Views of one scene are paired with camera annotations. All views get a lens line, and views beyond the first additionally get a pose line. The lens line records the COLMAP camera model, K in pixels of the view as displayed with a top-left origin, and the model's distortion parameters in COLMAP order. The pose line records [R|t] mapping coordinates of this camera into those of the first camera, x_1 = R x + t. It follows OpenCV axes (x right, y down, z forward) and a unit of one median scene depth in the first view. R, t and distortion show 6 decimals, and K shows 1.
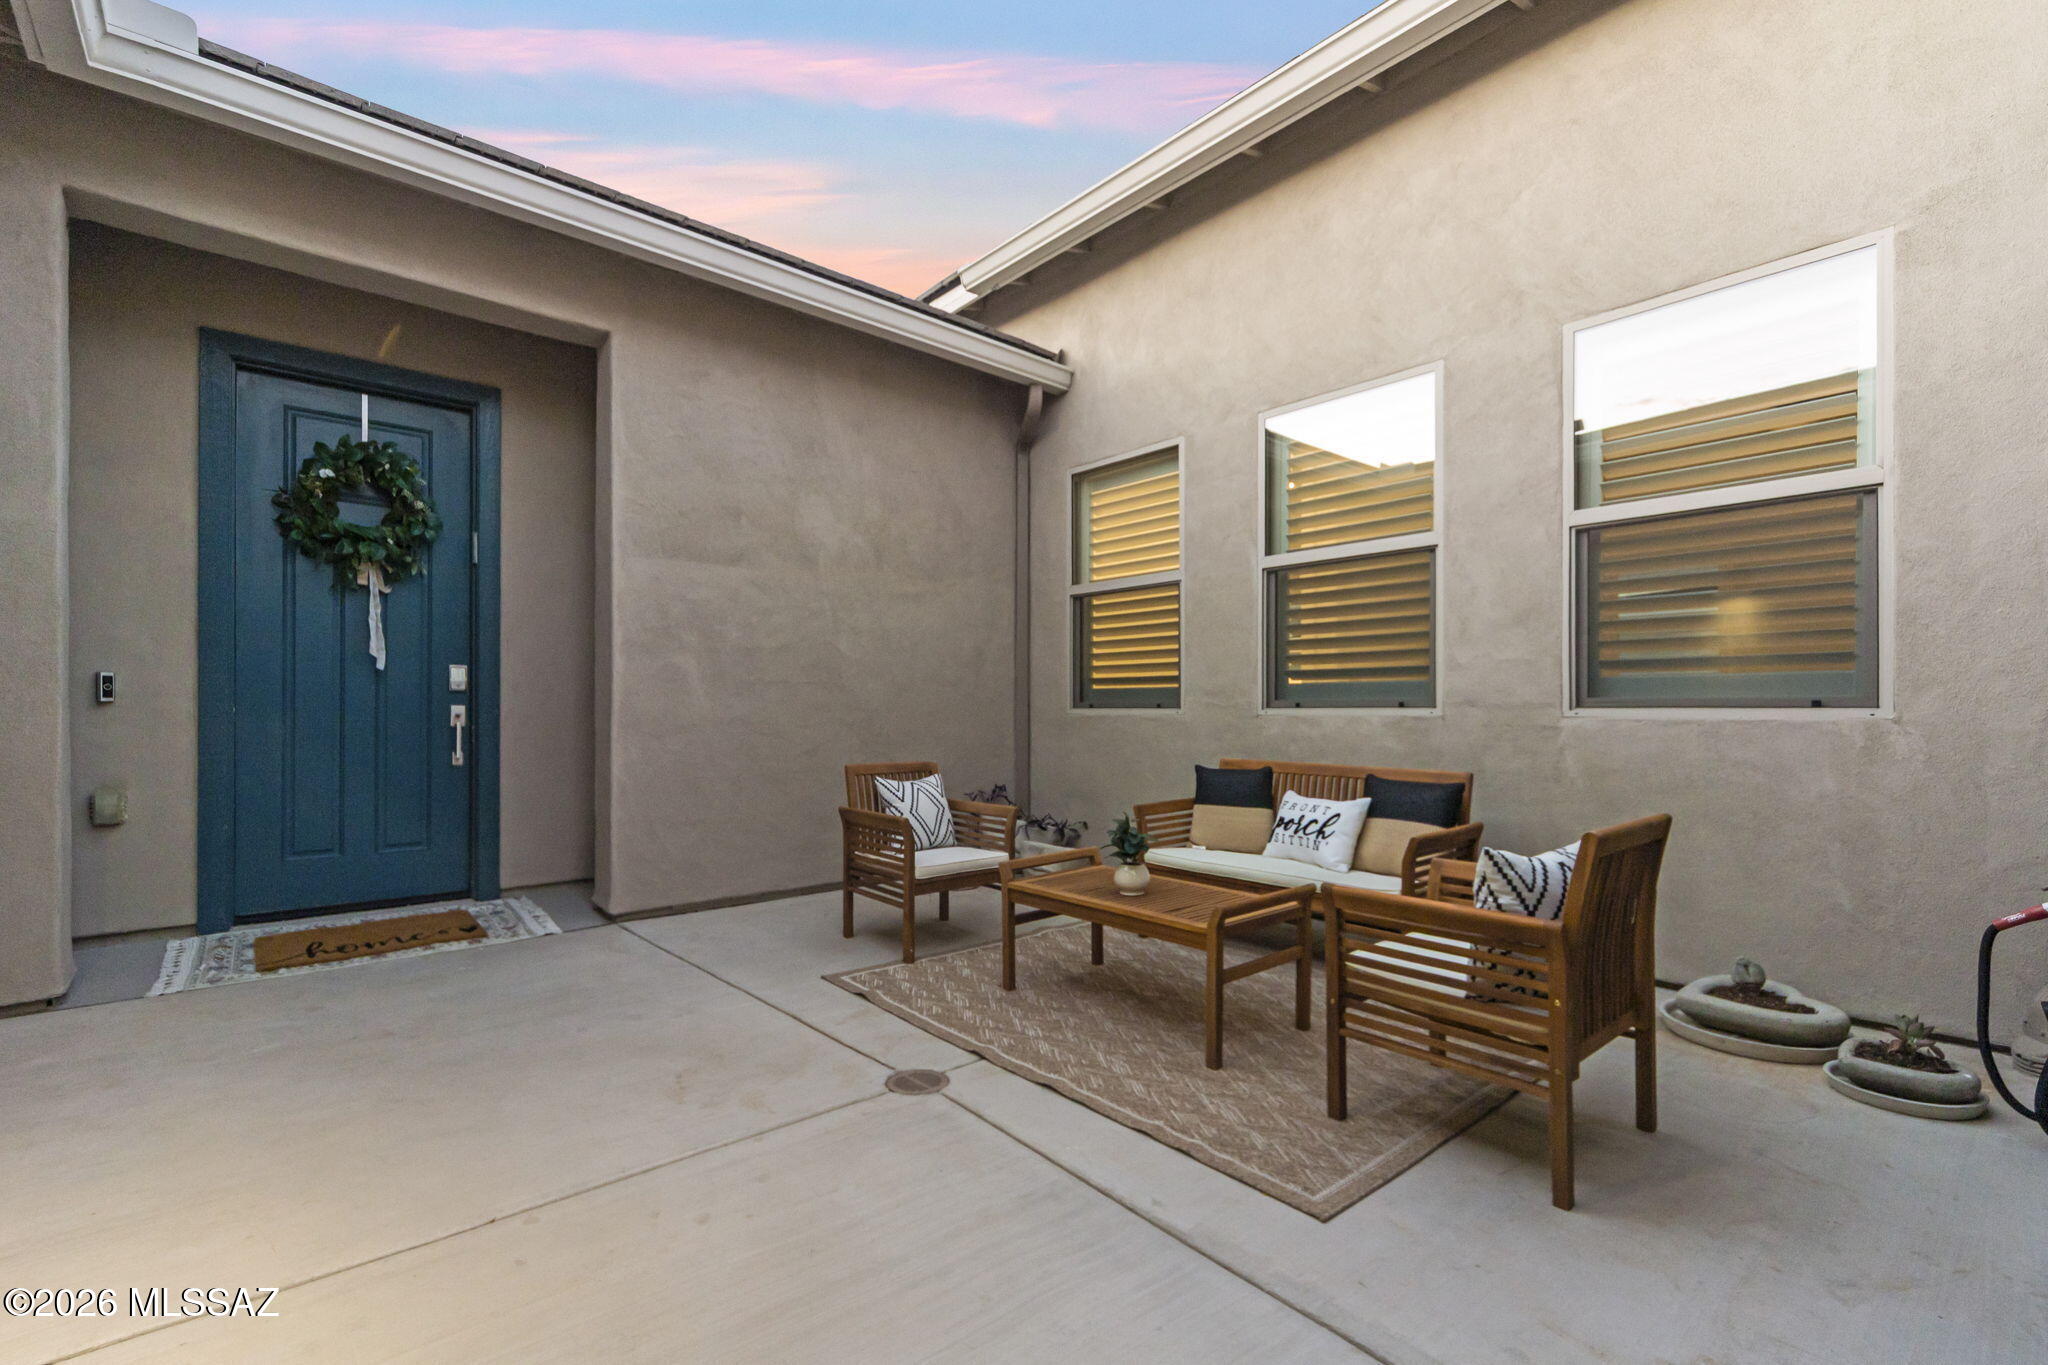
lens RADIAL K [[894.4, 0, 1023.0], [0, 894.4, 709.4], [0, 0, 1]] dist [0.001767, 0.000943]
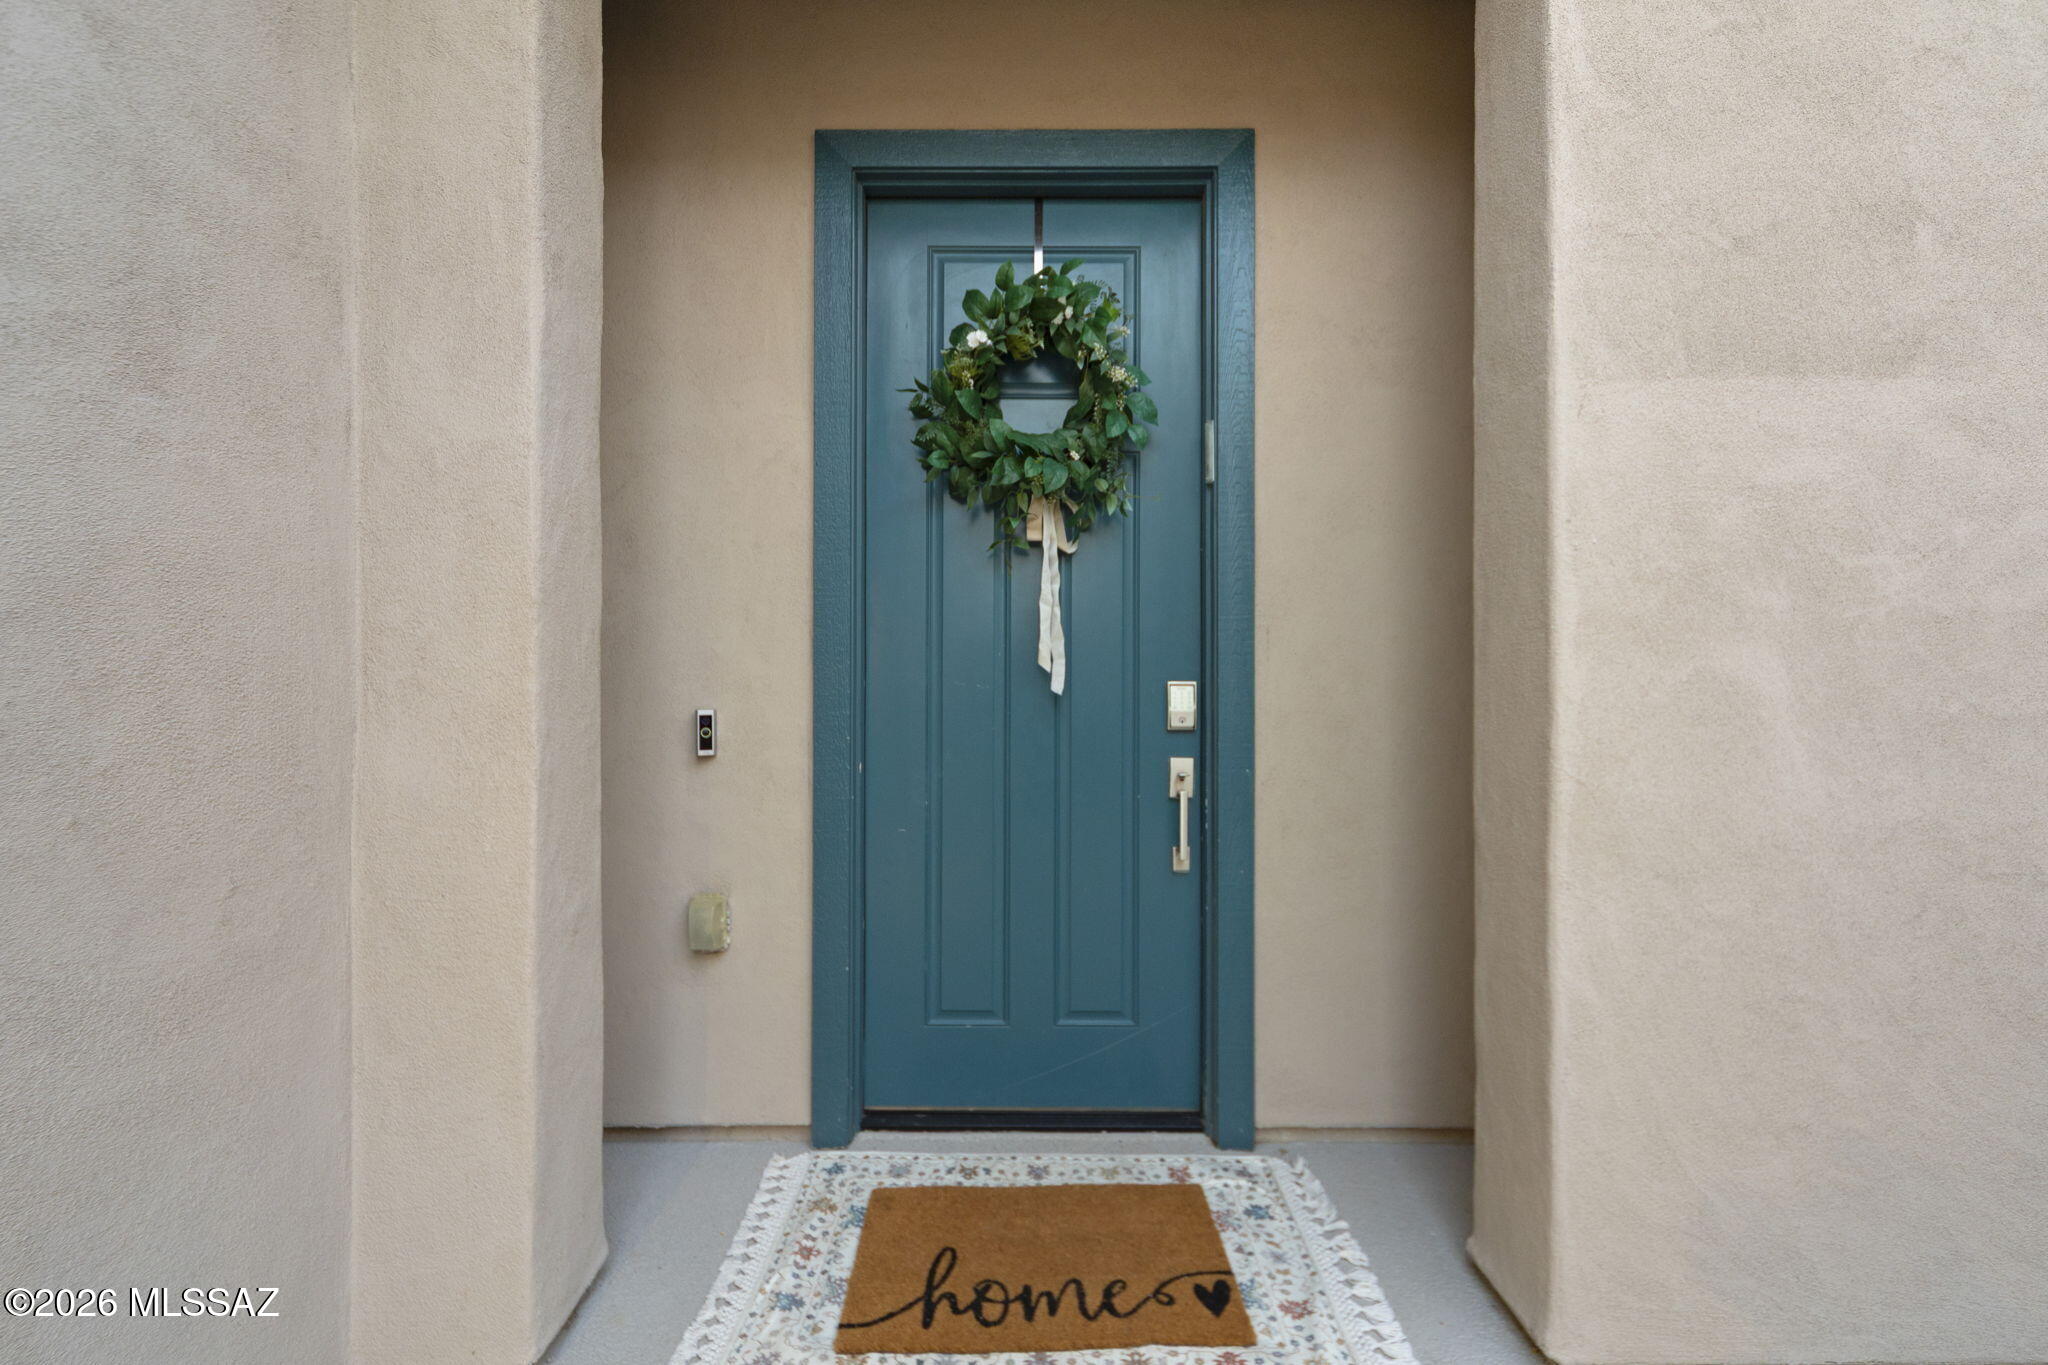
lens RADIAL K [[896.9, 0, 1017.0], [0, 896.9, 695.6], [0, 0, 1]] dist [-0.000430, 0.000219]
pose [[0.750389, 0.000337, -0.660996, -0.377614], [0.000068, 1.000000, 0.000587, -0.043888], [0.660996, -0.000485, 0.750389, 0.574348]]
